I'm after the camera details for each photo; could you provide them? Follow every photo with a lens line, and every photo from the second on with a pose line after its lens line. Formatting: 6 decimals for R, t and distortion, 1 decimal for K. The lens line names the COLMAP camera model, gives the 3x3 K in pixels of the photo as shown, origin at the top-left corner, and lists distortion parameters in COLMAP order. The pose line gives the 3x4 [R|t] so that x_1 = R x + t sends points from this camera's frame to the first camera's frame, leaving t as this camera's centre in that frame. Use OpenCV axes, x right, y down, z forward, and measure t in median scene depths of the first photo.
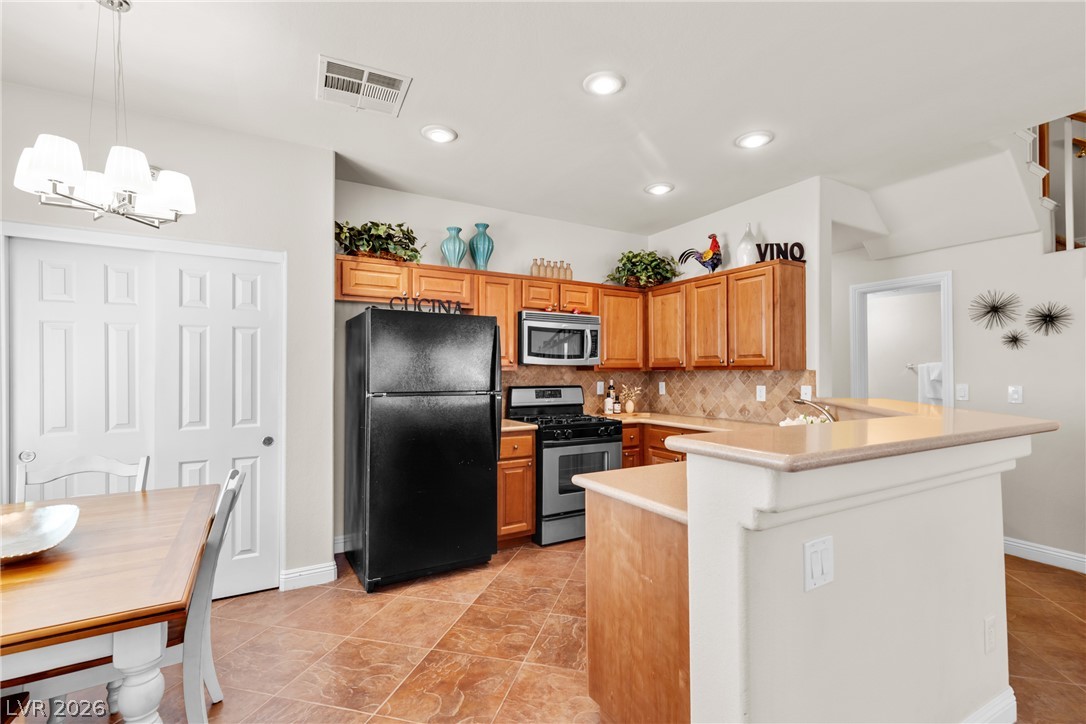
lens RADIAL K [[490.4, 0, 543.9], [0, 490.4, 368.3], [0, 0, 1]] dist [0.005710, -0.001024]
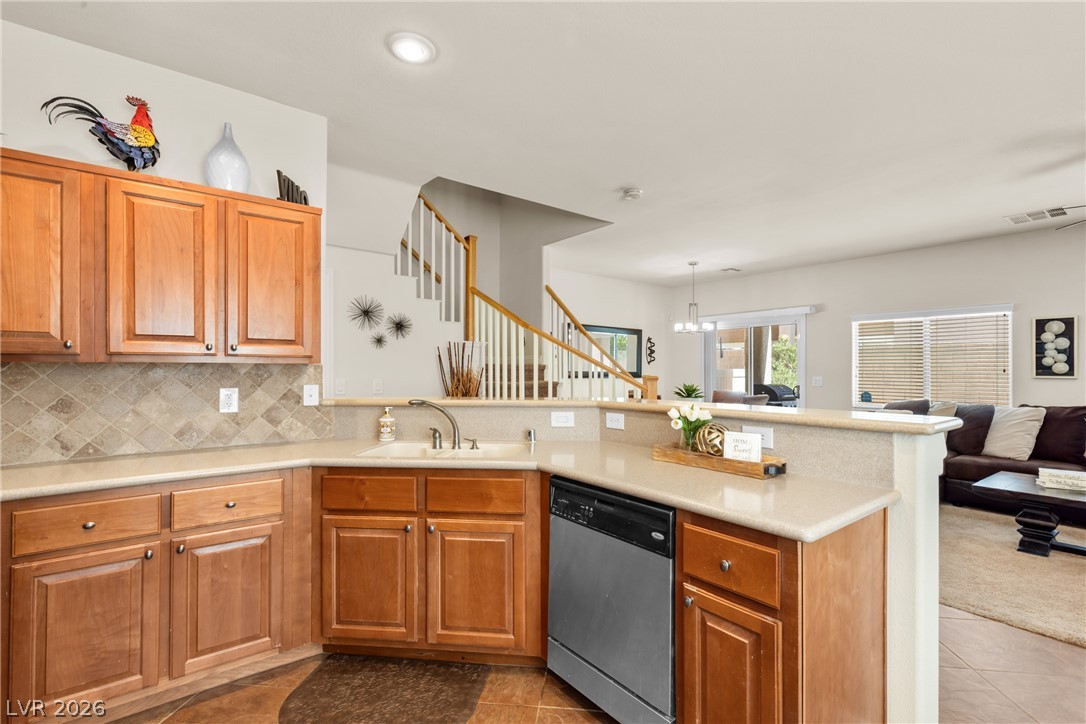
lens RADIAL K [[490.4, 0, 552.0], [0, 490.4, 368.0], [0, 0, 1]] dist [0.005710, -0.001024]
pose [[-0.155073, 0.004246, 0.987894, -0.263766], [-0.006945, 0.999961, -0.005388, 0.010514], [-0.987879, -0.007696, -0.155038, 0.733909]]
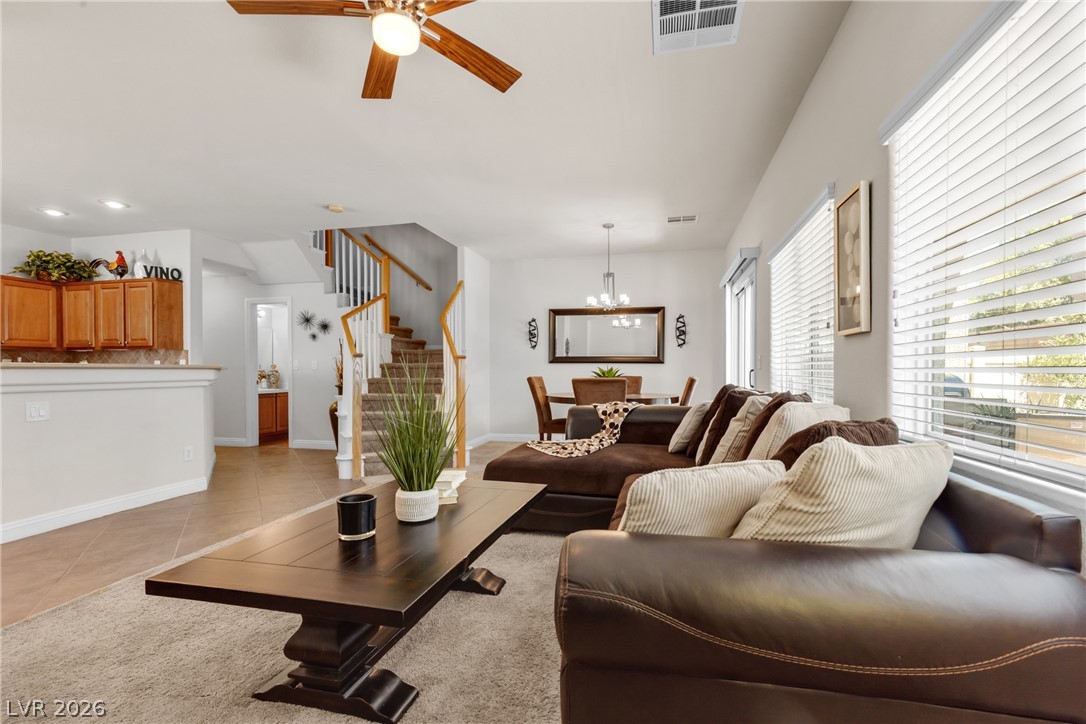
lens RADIAL K [[490.4, 0, 556.2], [0, 490.4, 371.2], [0, 0, 1]] dist [0.005710, -0.001024]
pose [[0.674243, -0.005197, 0.738492, 0.168375], [-0.003836, 0.999937, 0.010539, 0.050325], [-0.738500, -0.009939, 0.674180, -0.945538]]
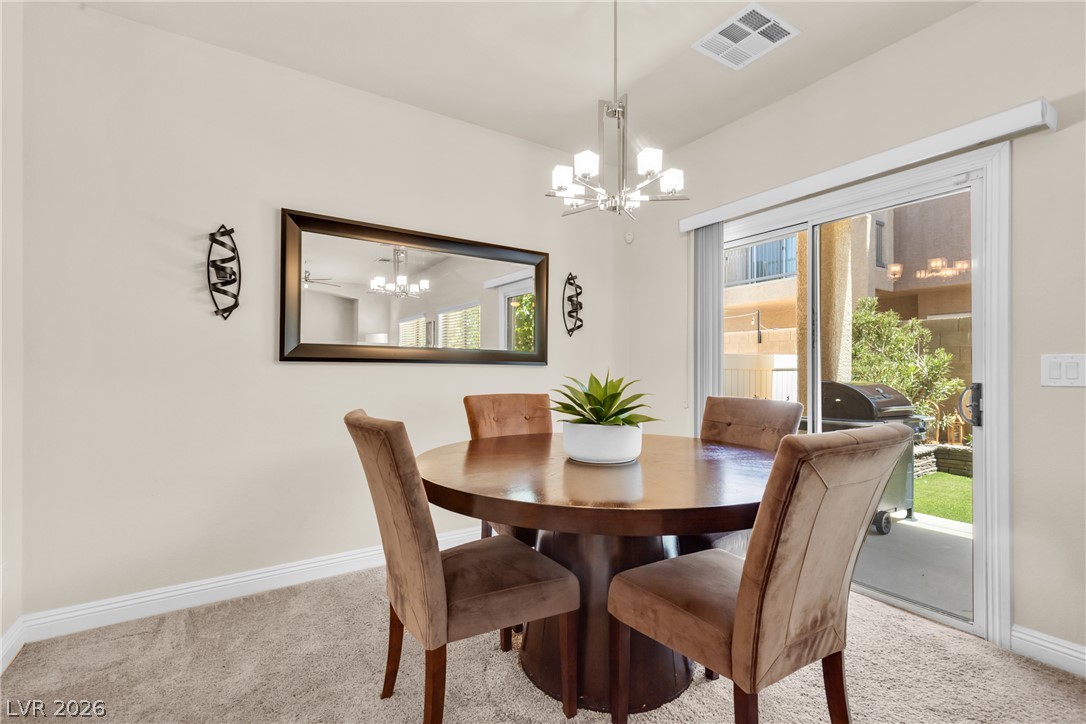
lens RADIAL K [[490.4, 0, 545.8], [0, 490.4, 364.6], [0, 0, 1]] dist [0.005710, -0.001024]
pose [[-0.056897, 0.010400, 0.998326, 0.881281], [-0.010772, 0.999881, -0.011030, 0.049118], [-0.998322, -0.011382, -0.056779, 0.061630]]
